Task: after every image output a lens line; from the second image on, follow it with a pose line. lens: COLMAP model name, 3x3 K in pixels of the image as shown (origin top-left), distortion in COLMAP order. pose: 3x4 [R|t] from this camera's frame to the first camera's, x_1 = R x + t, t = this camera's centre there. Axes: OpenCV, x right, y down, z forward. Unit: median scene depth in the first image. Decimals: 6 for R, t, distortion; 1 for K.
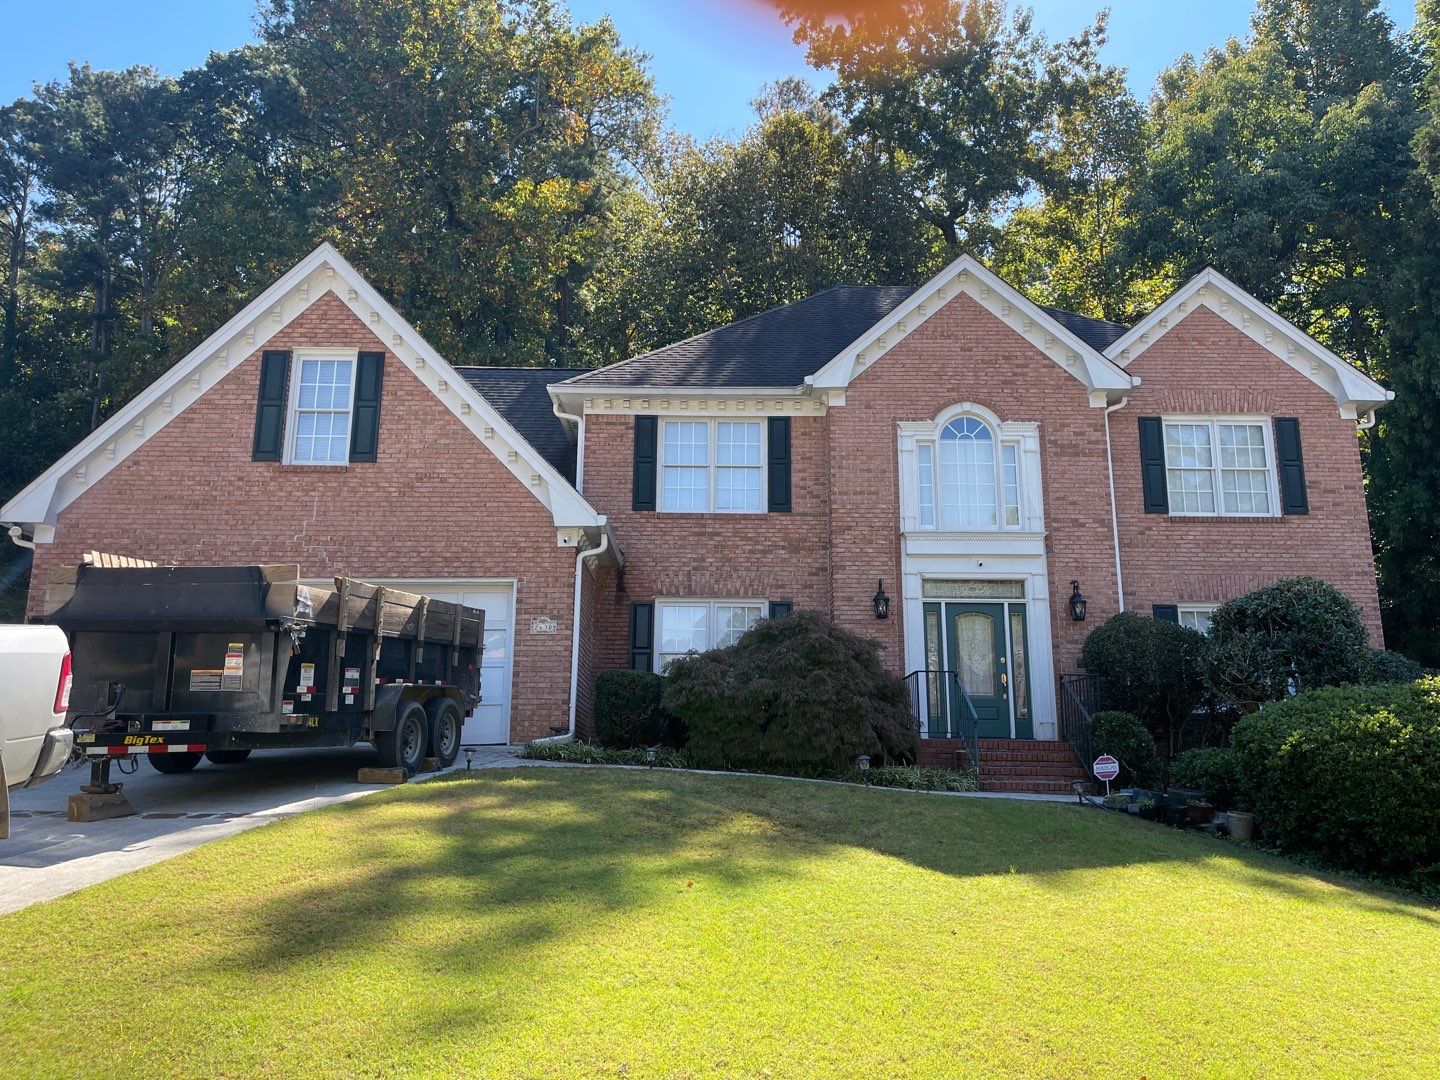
lens RADIAL K [[1023.2, 0, 700.3], [0, 1023.2, 567.2], [0, 0, 1]] dist [0.074813, -0.089848]
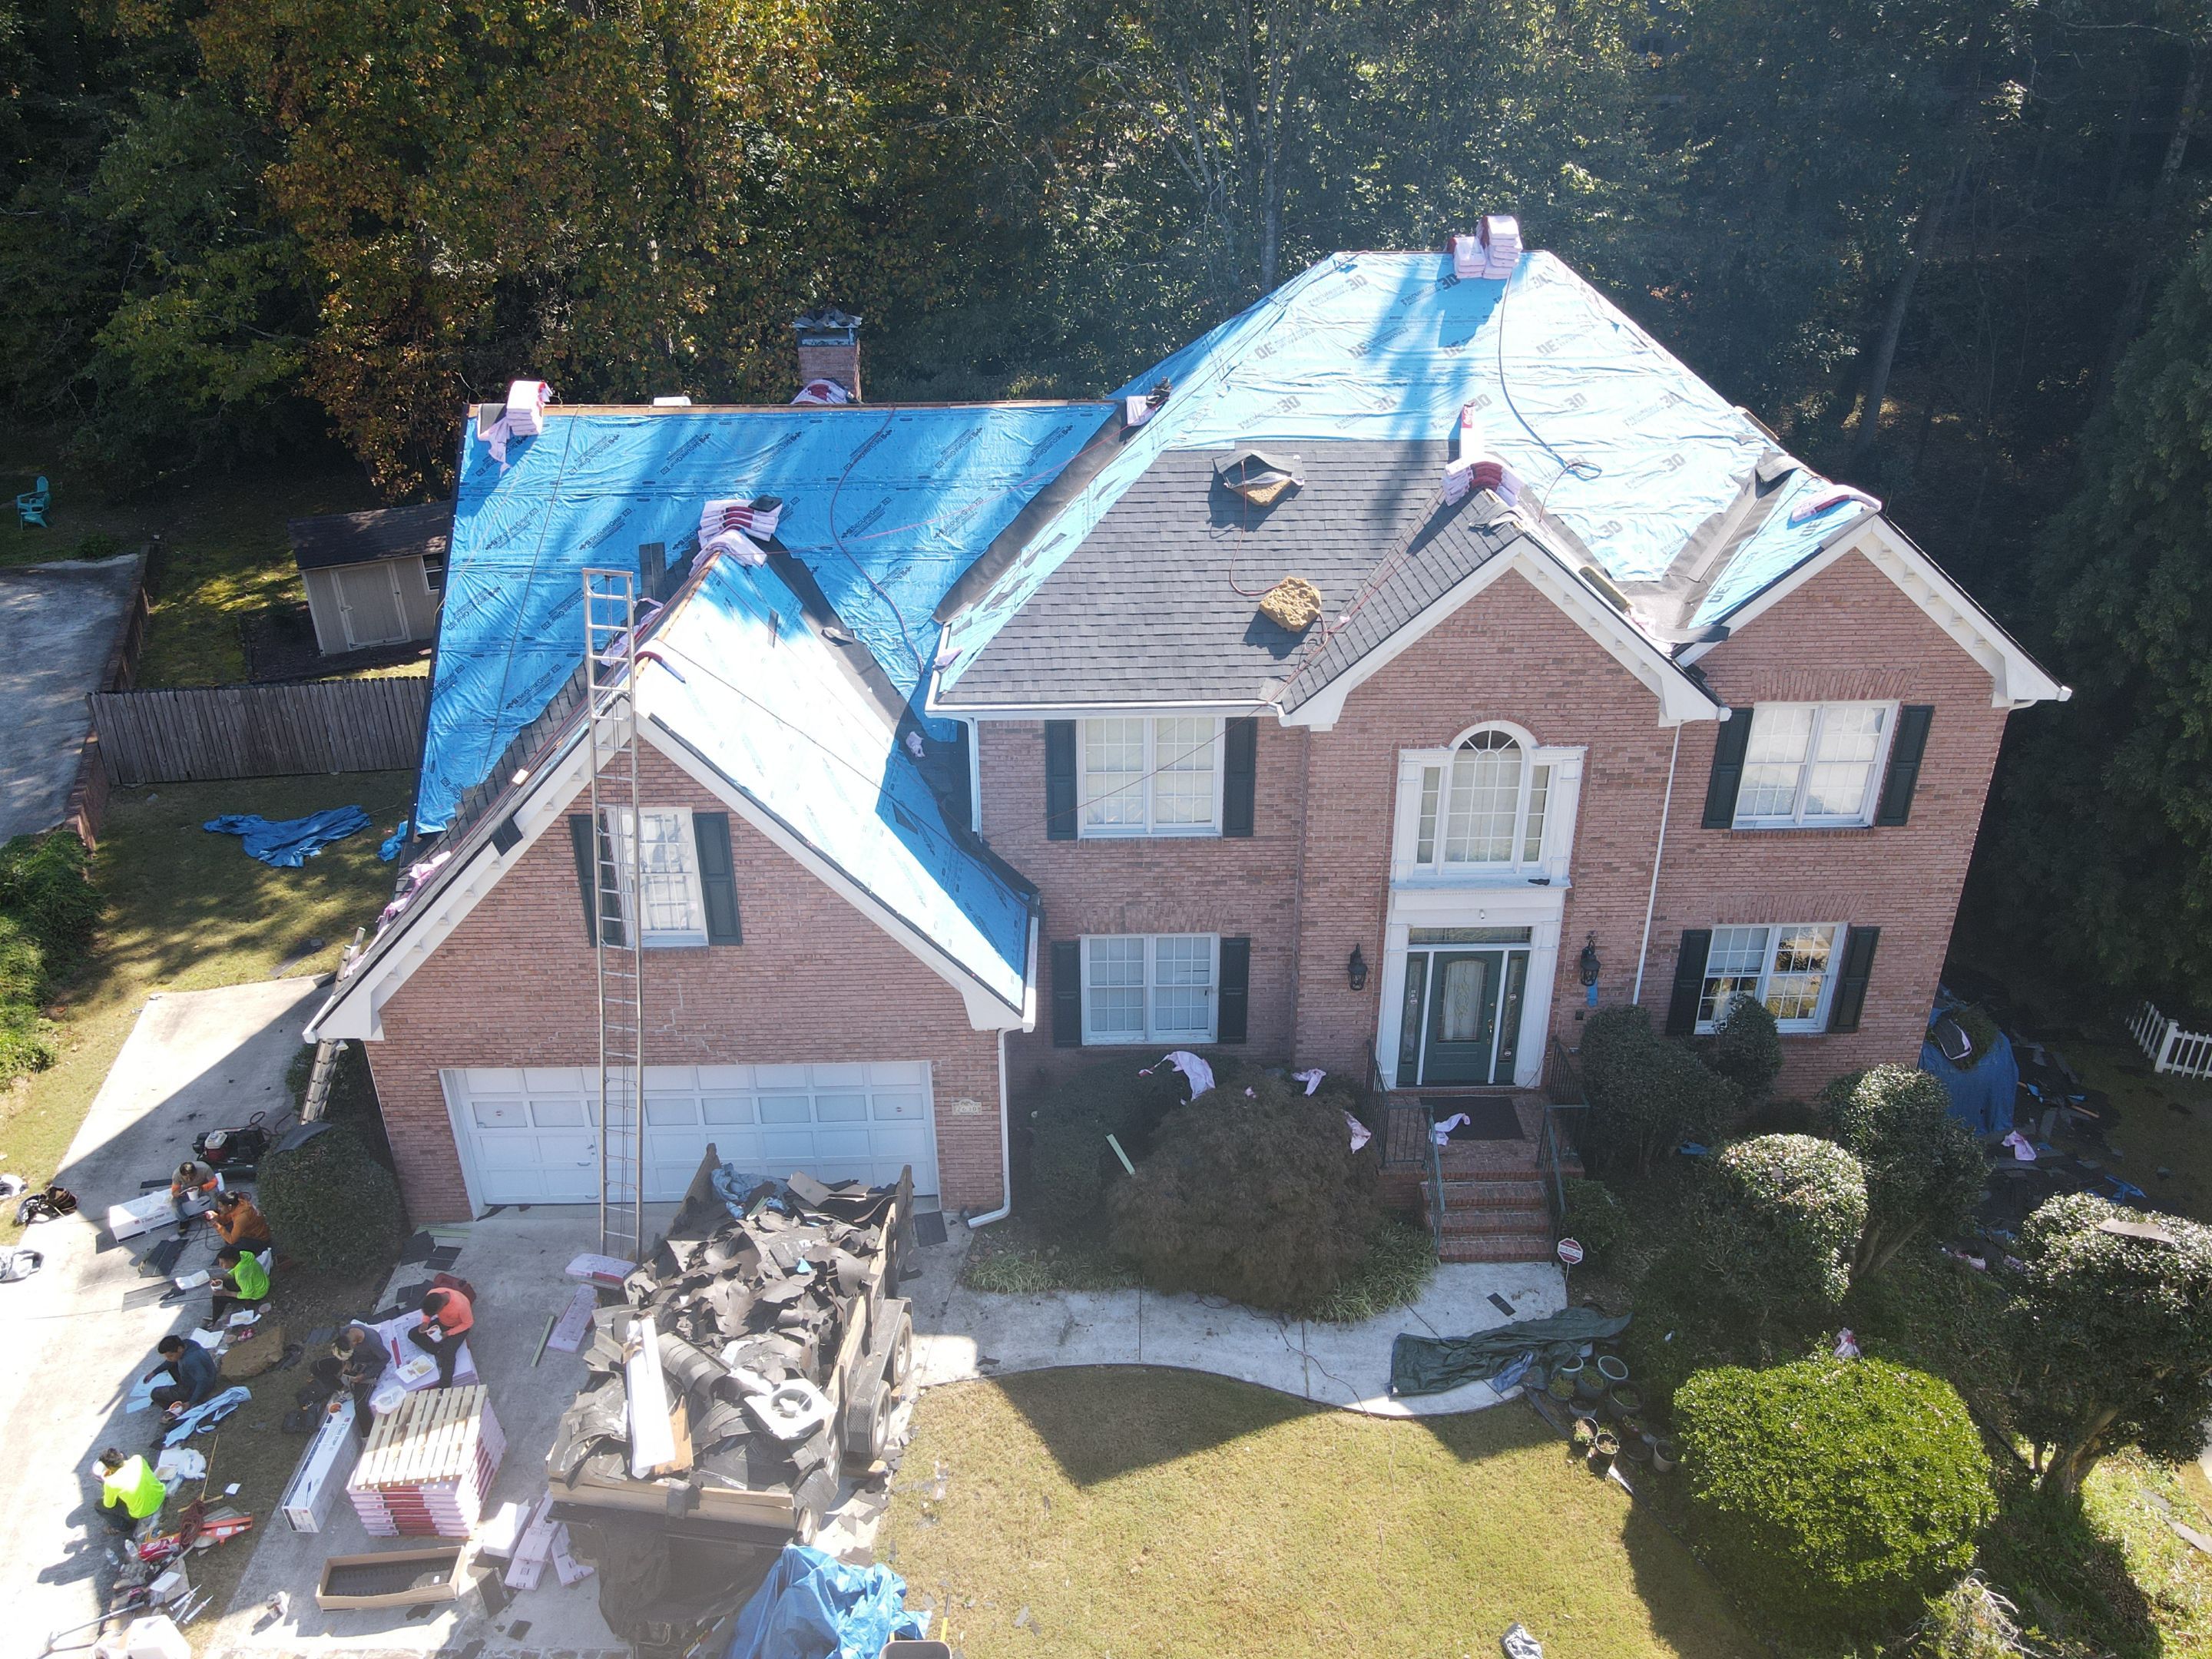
lens RADIAL K [[1637.8, 0, 1103.9], [0, 1637.8, 827.7], [0, 0, 1]] dist [-0.007924, 0.041338]
pose [[0.999648, -0.024465, 0.010264, -0.037436], [0.012694, 0.780777, 0.624681, -0.862025], [-0.023296, -0.624331, 0.780812, 0.041696]]
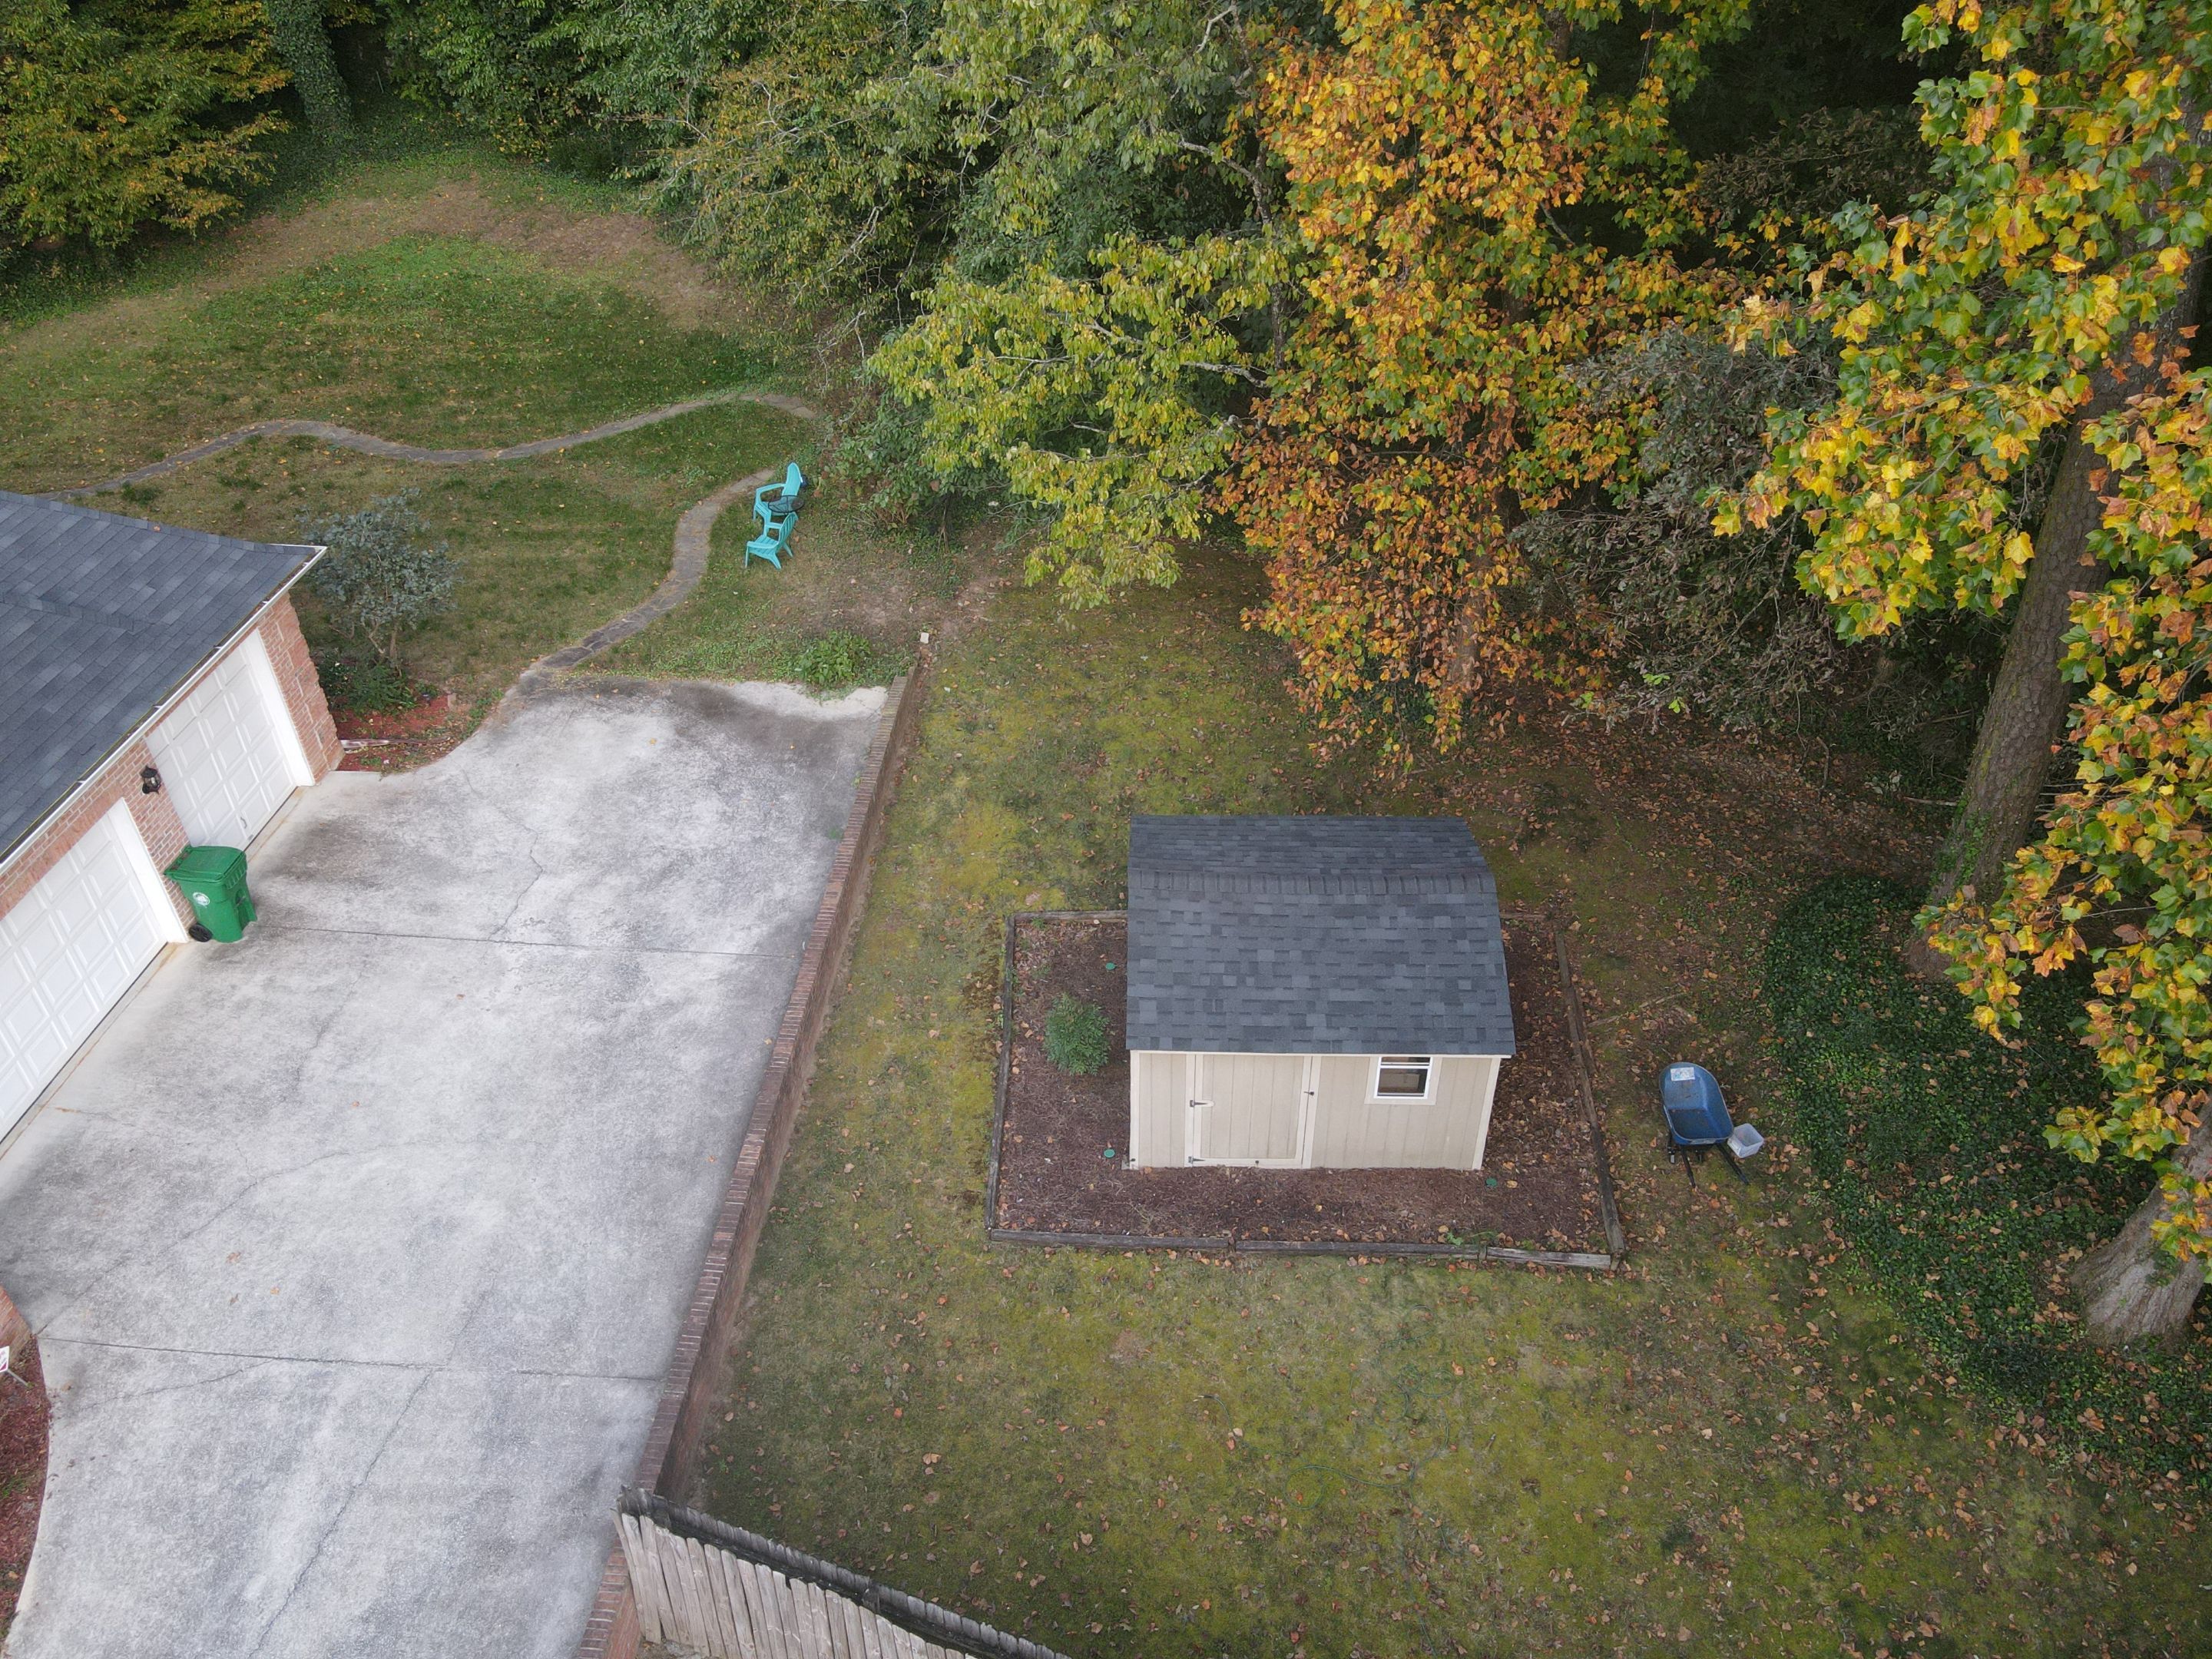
lens RADIAL K [[1637.8, 0, 1103.9], [0, 1637.8, 827.7], [0, 0, 1]] dist [-0.007924, 0.041338]
pose [[0.891558, 0.268243, -0.364924, -0.801975], [0.107090, 0.658035, 0.745333, -0.584997], [0.440064, -0.703588, 0.557950, 1.591460]]
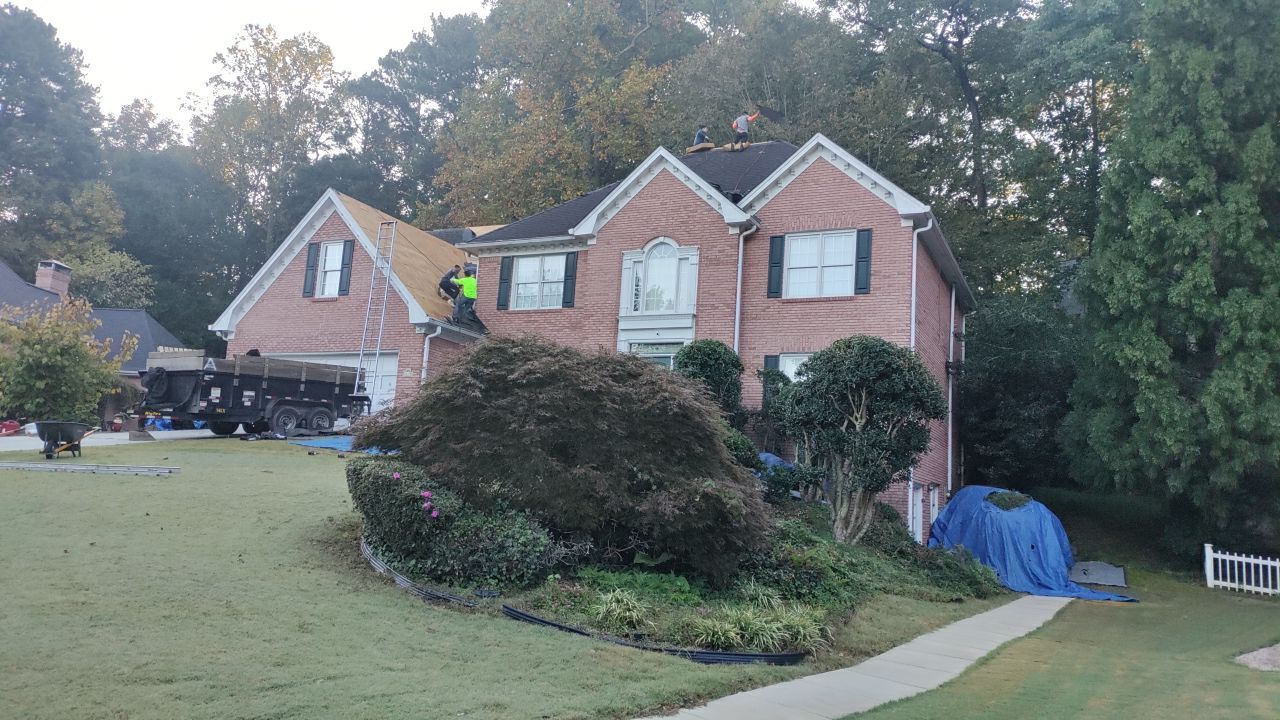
lens RADIAL K [[920.3, 0, 640.0], [0, 920.3, 360.0], [0, 0, 1]] dist [0.095055, -0.082567]
pose [[0.903412, -0.019499, -0.428330, 0.886215], [0.033178, 0.999149, 0.024492, 0.001763], [0.427488, -0.036338, 0.903291, -0.377769]]
